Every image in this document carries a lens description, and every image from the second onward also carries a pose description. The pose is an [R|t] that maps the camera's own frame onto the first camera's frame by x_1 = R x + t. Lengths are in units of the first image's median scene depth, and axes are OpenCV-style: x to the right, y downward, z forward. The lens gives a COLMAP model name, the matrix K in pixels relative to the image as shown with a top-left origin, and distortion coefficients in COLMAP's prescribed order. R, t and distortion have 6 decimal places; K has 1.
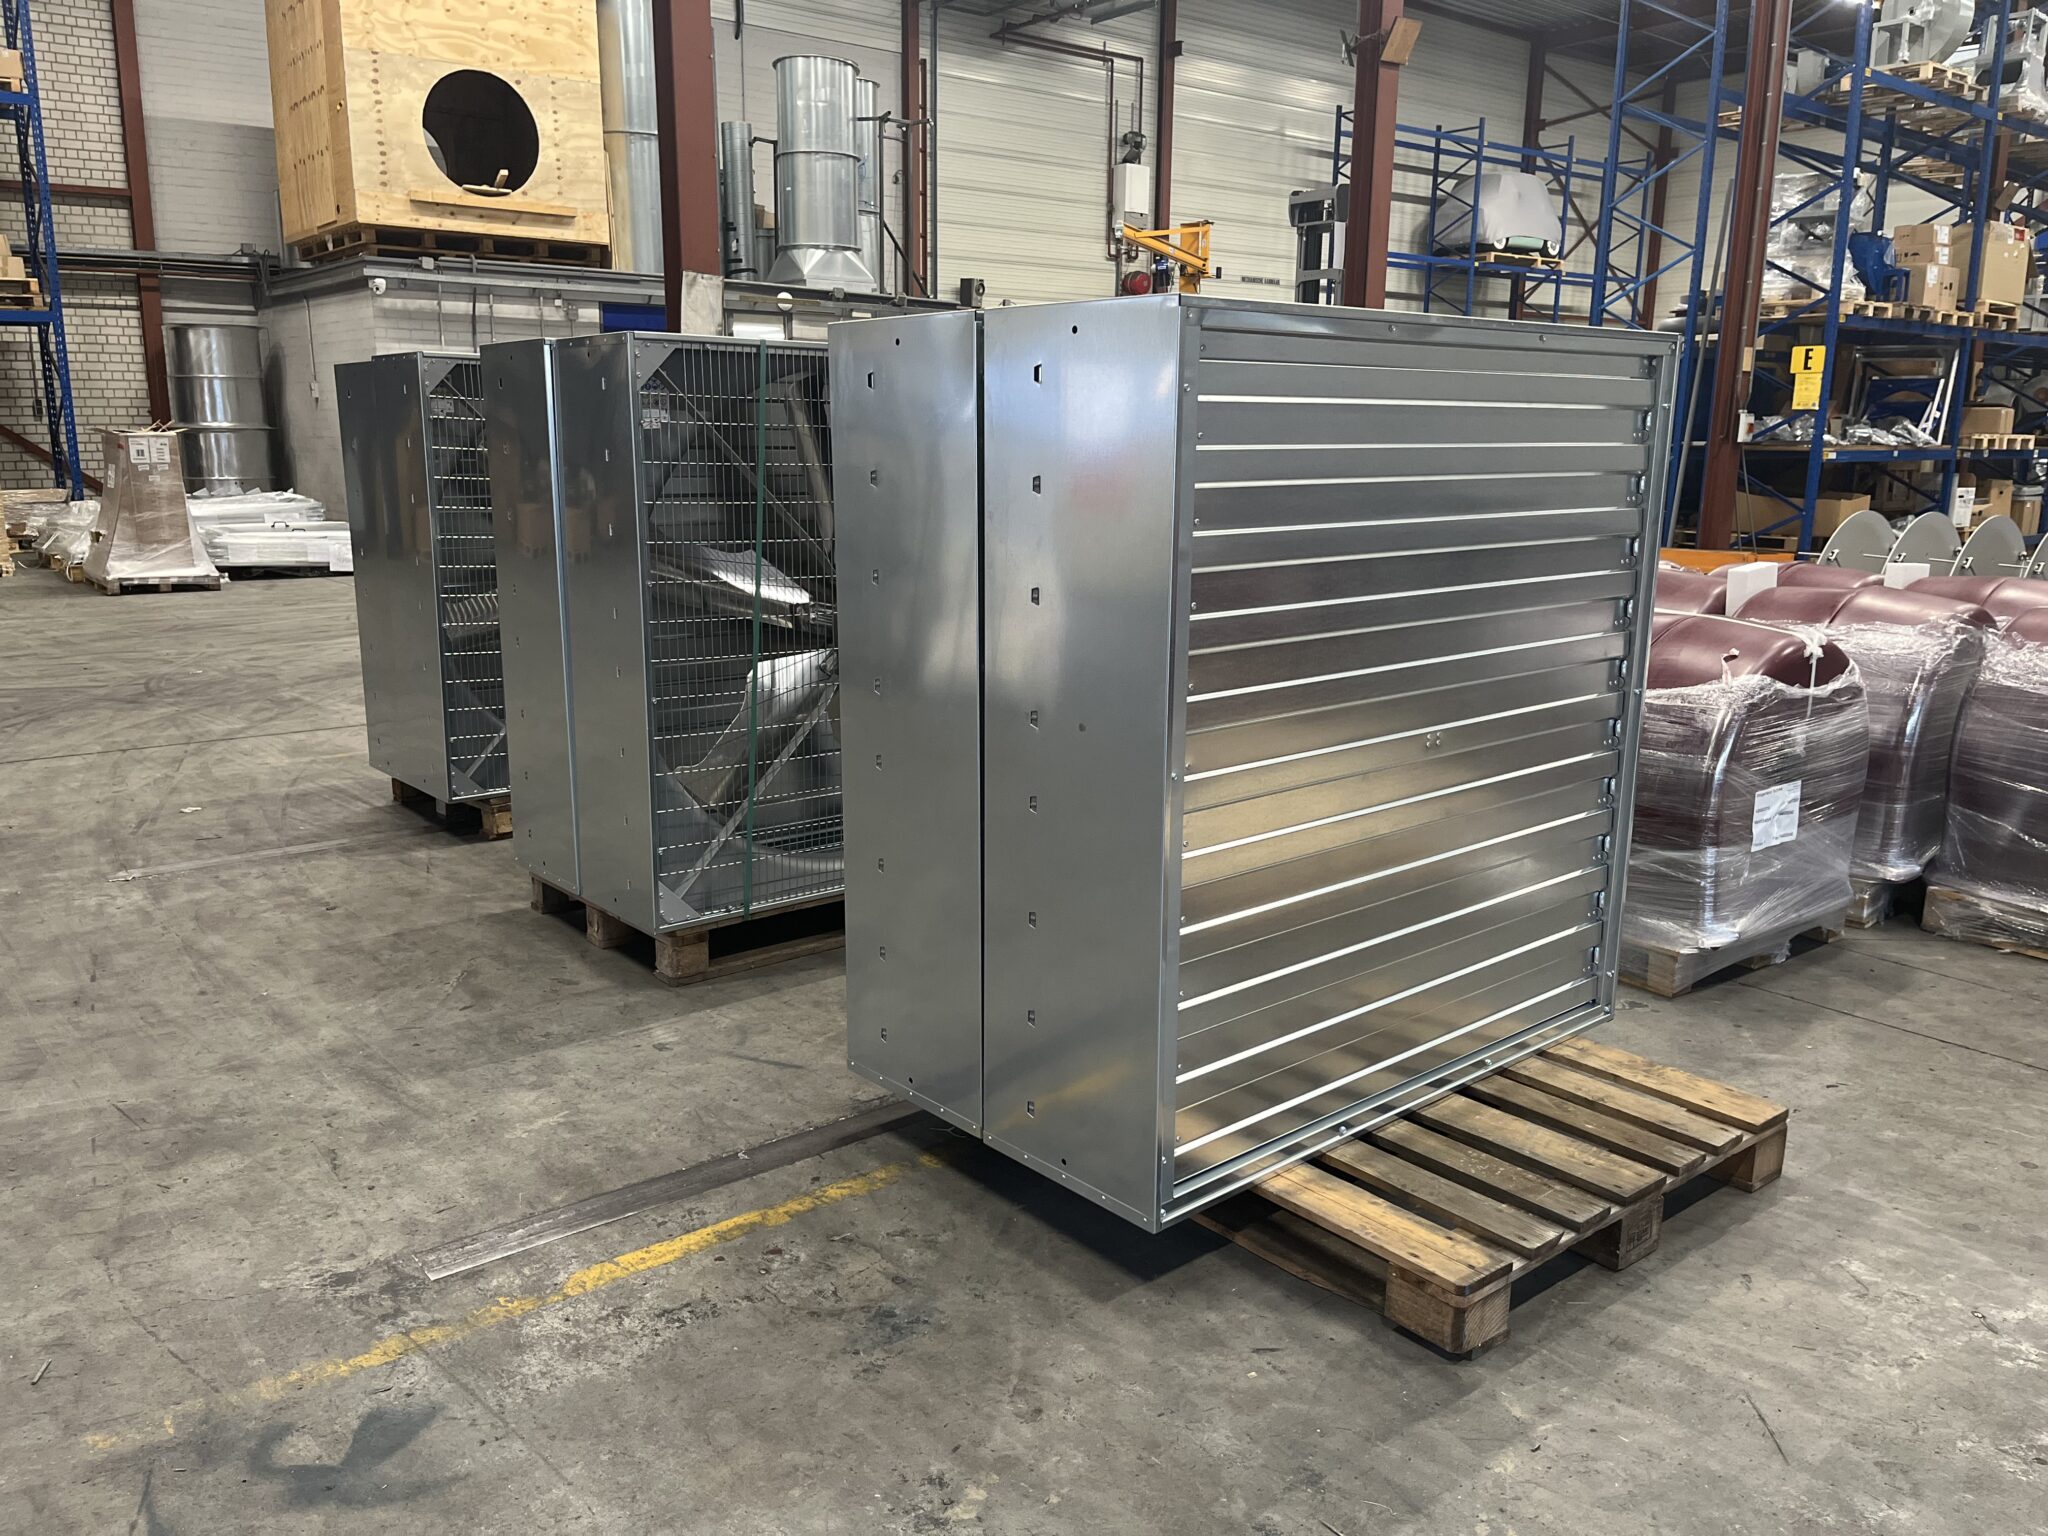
lens RADIAL K [[1550.1, 0, 1013.4], [0, 1550.1, 773.4], [0, 0, 1]] dist [0.071929, -0.107915]
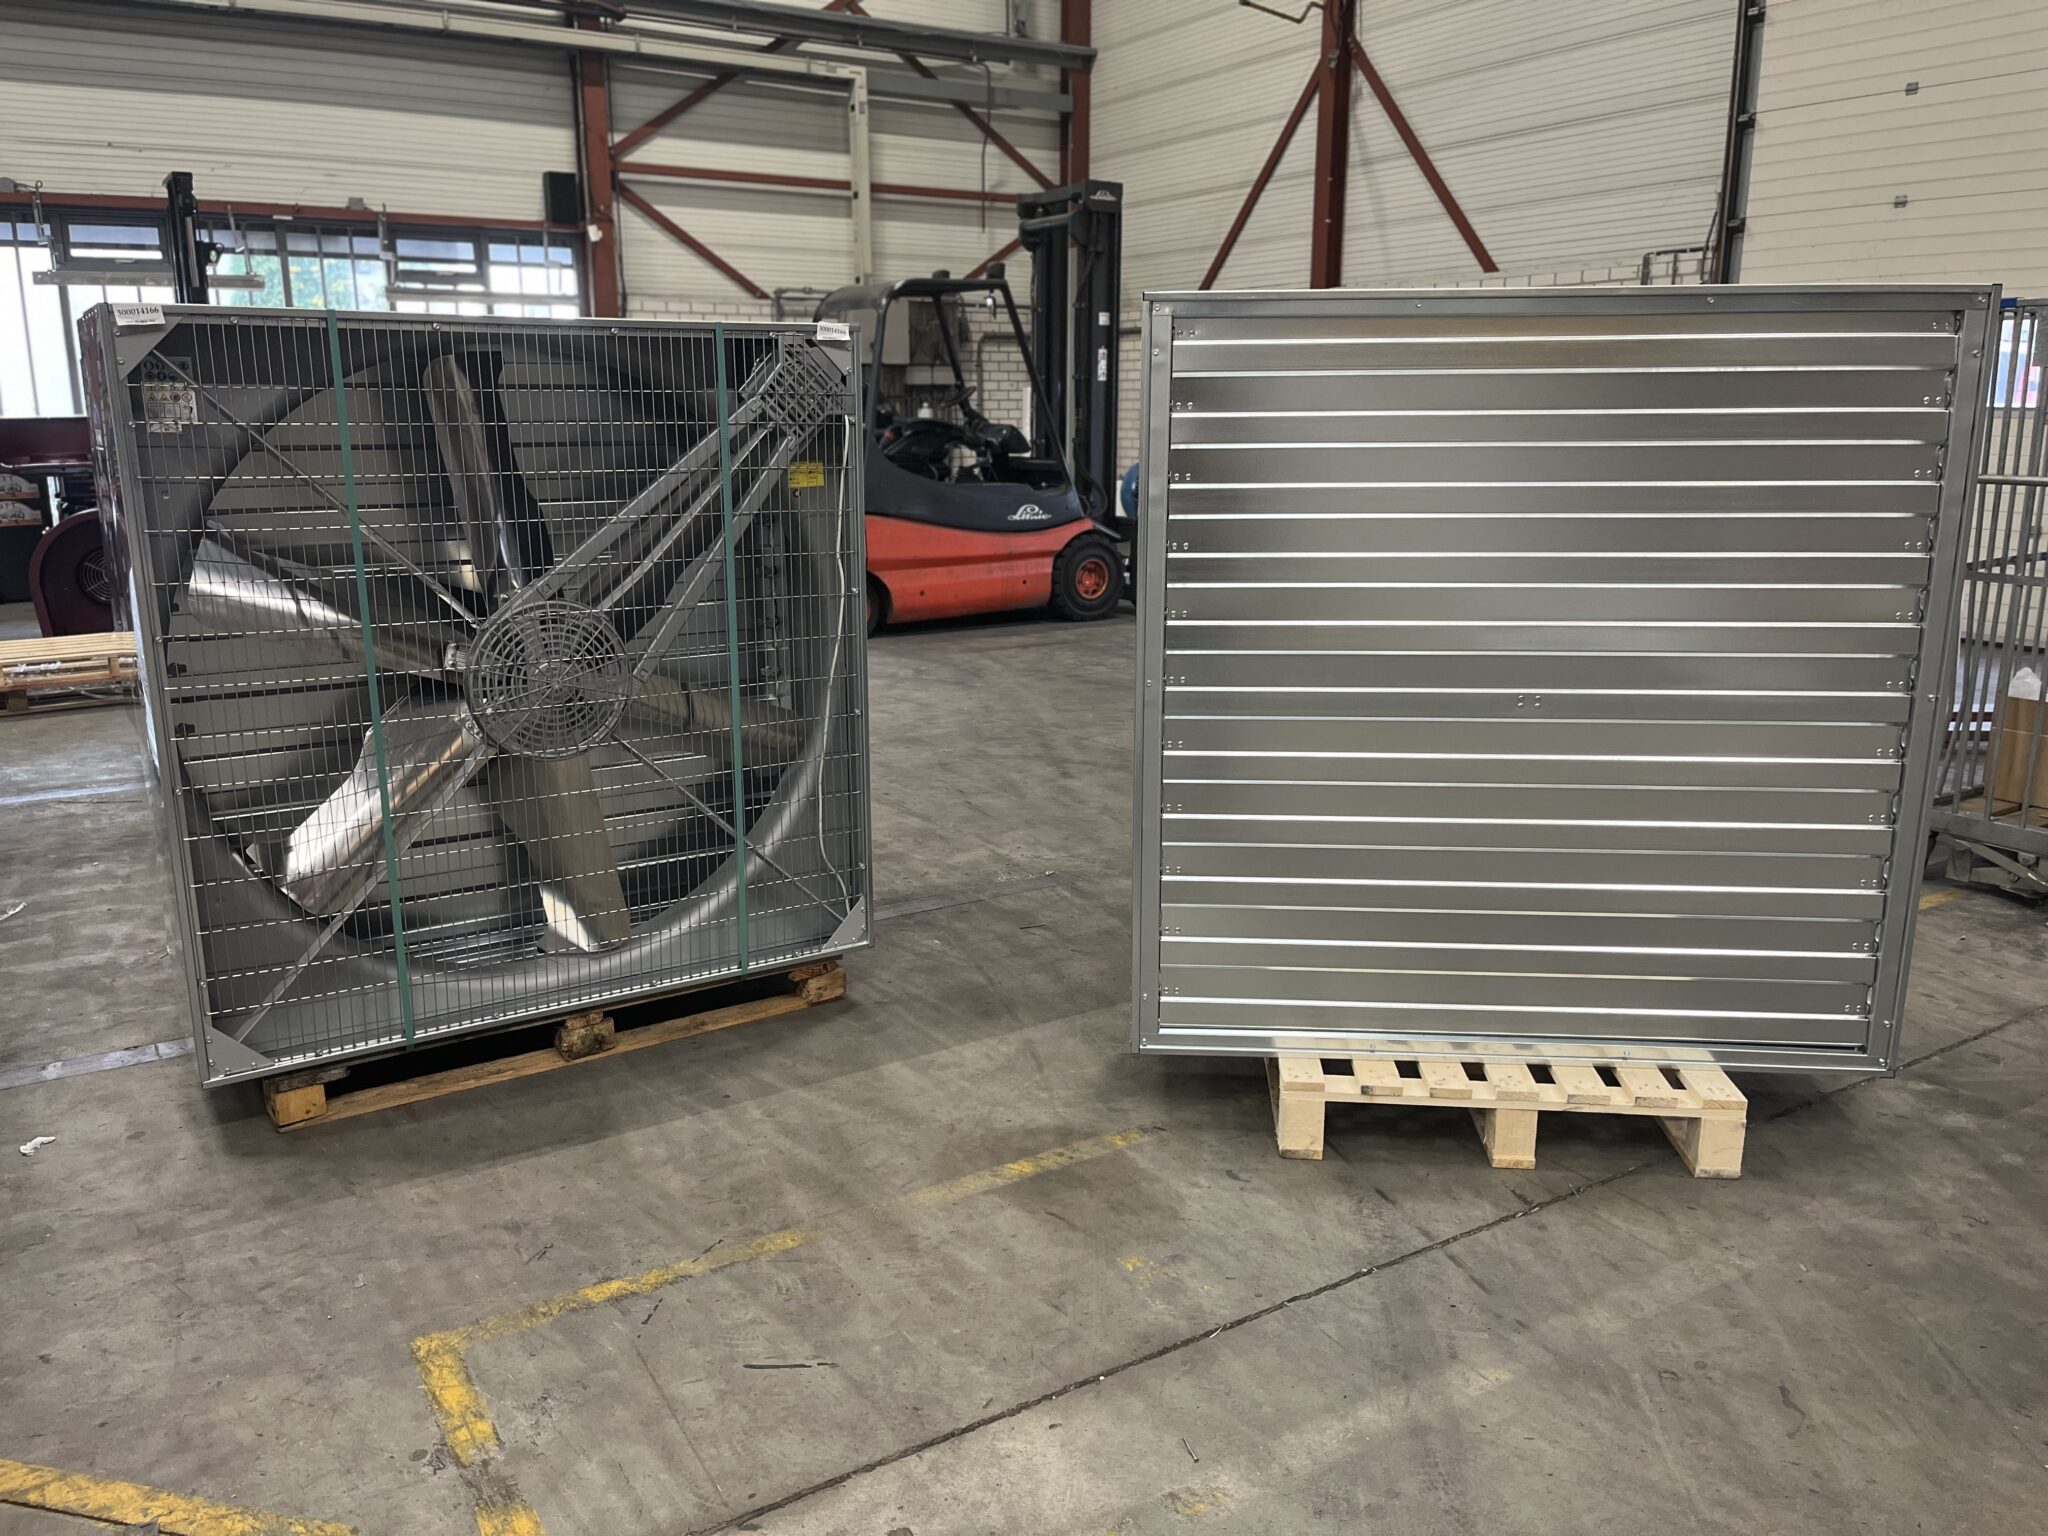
lens RADIAL K [[1550.1, 0, 1024.6], [0, 1550.1, 773.8], [0, 0, 1]] dist [0.071929, -0.107915]
pose [[-0.993649, -0.032636, 0.107686, -0.880692], [0.018340, 0.897245, 0.441152, -0.576128], [-0.111018, 0.440325, -0.890948, 2.504767]]
